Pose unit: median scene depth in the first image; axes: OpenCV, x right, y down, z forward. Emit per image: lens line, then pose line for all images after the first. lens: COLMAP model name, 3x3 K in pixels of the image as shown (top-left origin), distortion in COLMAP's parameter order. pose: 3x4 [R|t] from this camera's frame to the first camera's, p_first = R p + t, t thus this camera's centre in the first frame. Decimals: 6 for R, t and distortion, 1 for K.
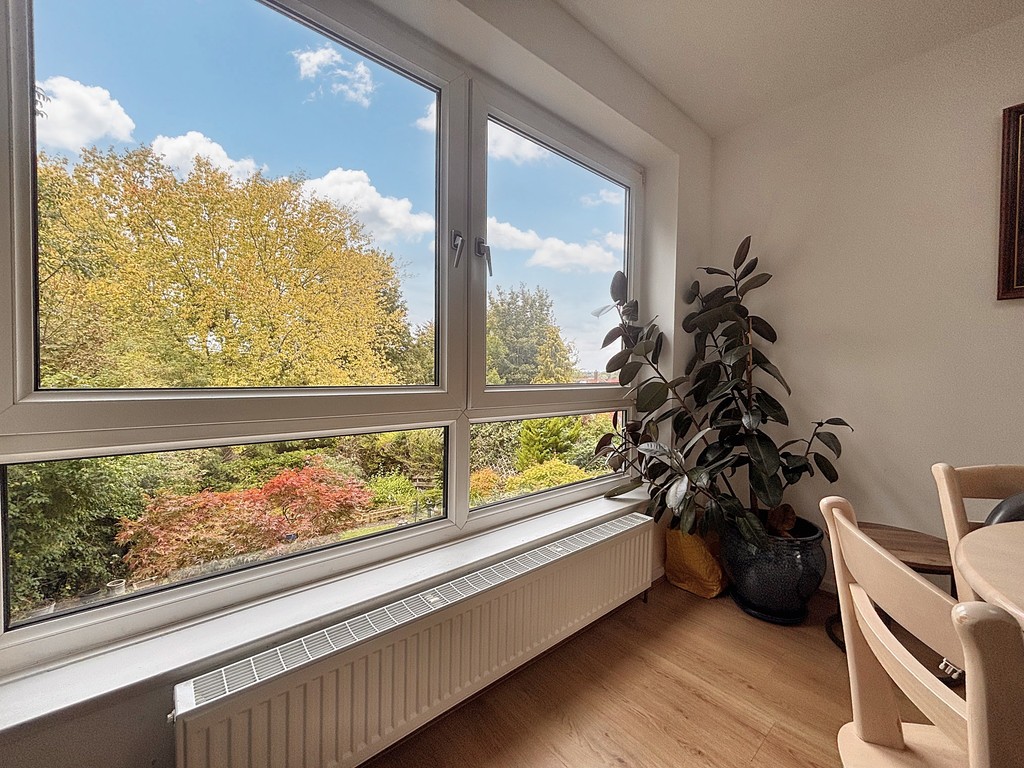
lens RADIAL K [[416.3, 0, 519.0], [0, 416.3, 384.0], [0, 0, 1]] dist [0.003409, 0.000144]
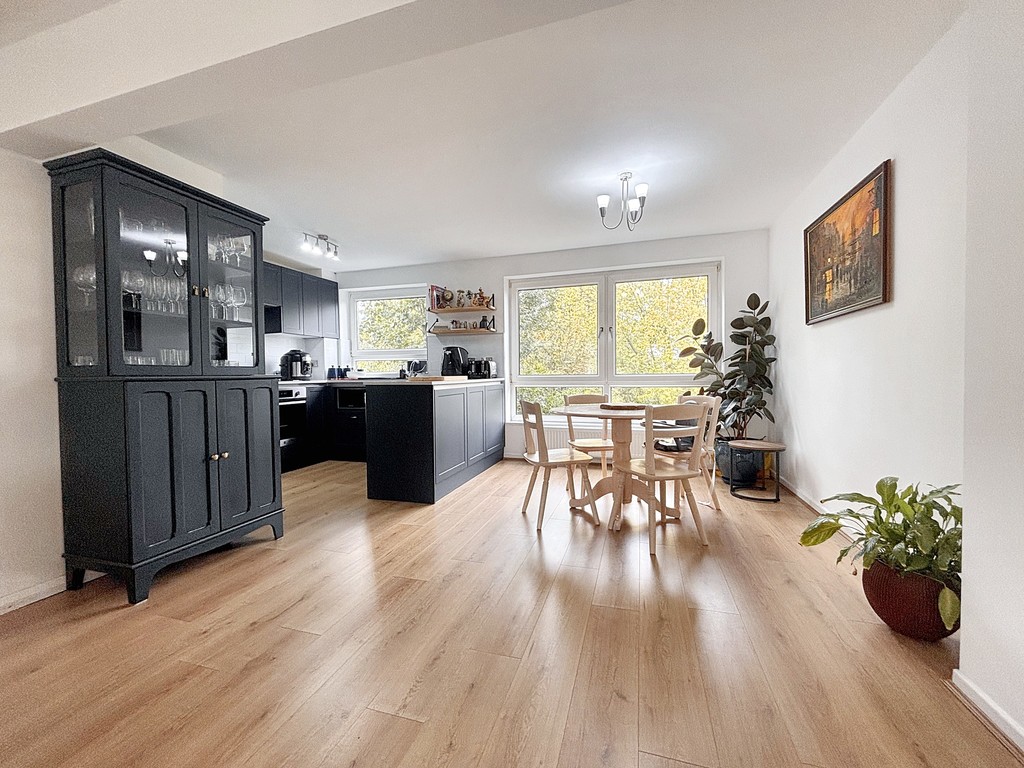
lens RADIAL K [[412.8, 0, 512.0], [0, 412.8, 384.0], [0, 0, 1]] dist [0.000670, -0.000123]
pose [[0.523913, 0.004286, -0.851761, 1.544384], [-0.005459, 0.999984, 0.001674, 0.056284], [0.851754, 0.003773, 0.523928, -0.869518]]
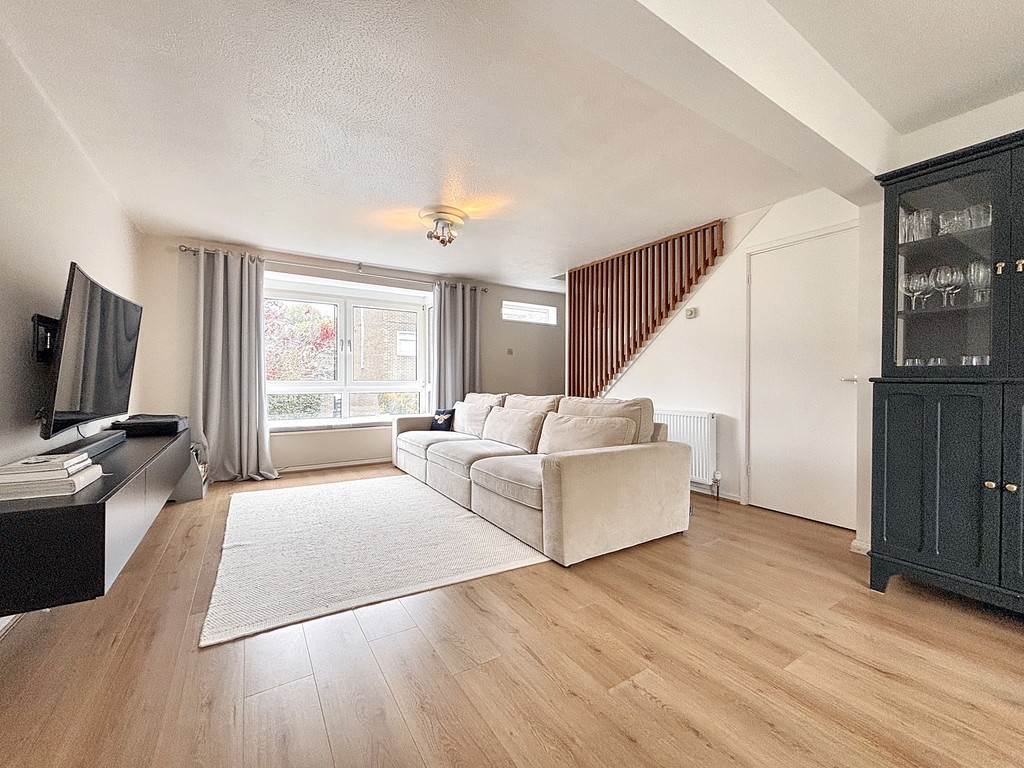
lens RADIAL K [[412.8, 0, 512.0], [0, 412.8, 384.0], [0, 0, 1]] dist [0.000670, -0.000123]
pose [[-0.989826, -0.015925, 0.141386, 1.050124], [-0.011665, 0.999454, 0.030906, 0.039928], [-0.141801, 0.028943, -0.989472, -0.021965]]
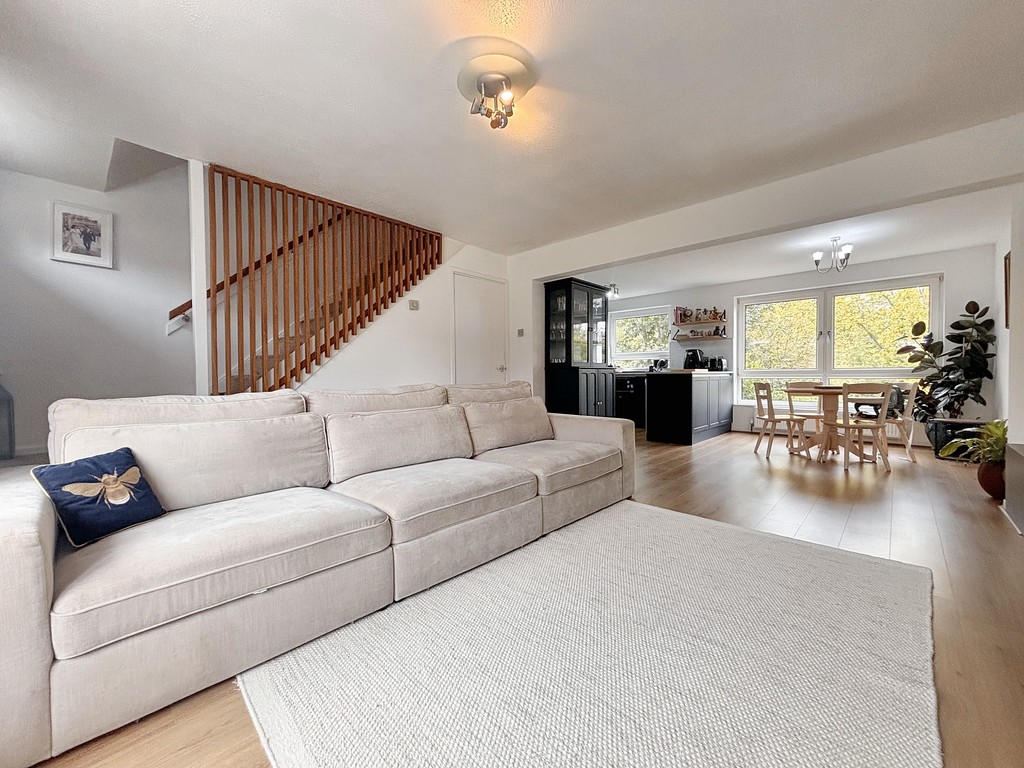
lens RADIAL K [[412.8, 0, 512.0], [0, 412.8, 384.0], [0, 0, 1]] dist [0.000670, -0.000123]
pose [[0.097756, 0.009976, -0.995160, 2.541190], [-0.018339, 0.999798, 0.008221, 0.129425], [0.995041, 0.017446, 0.097920, -1.693926]]
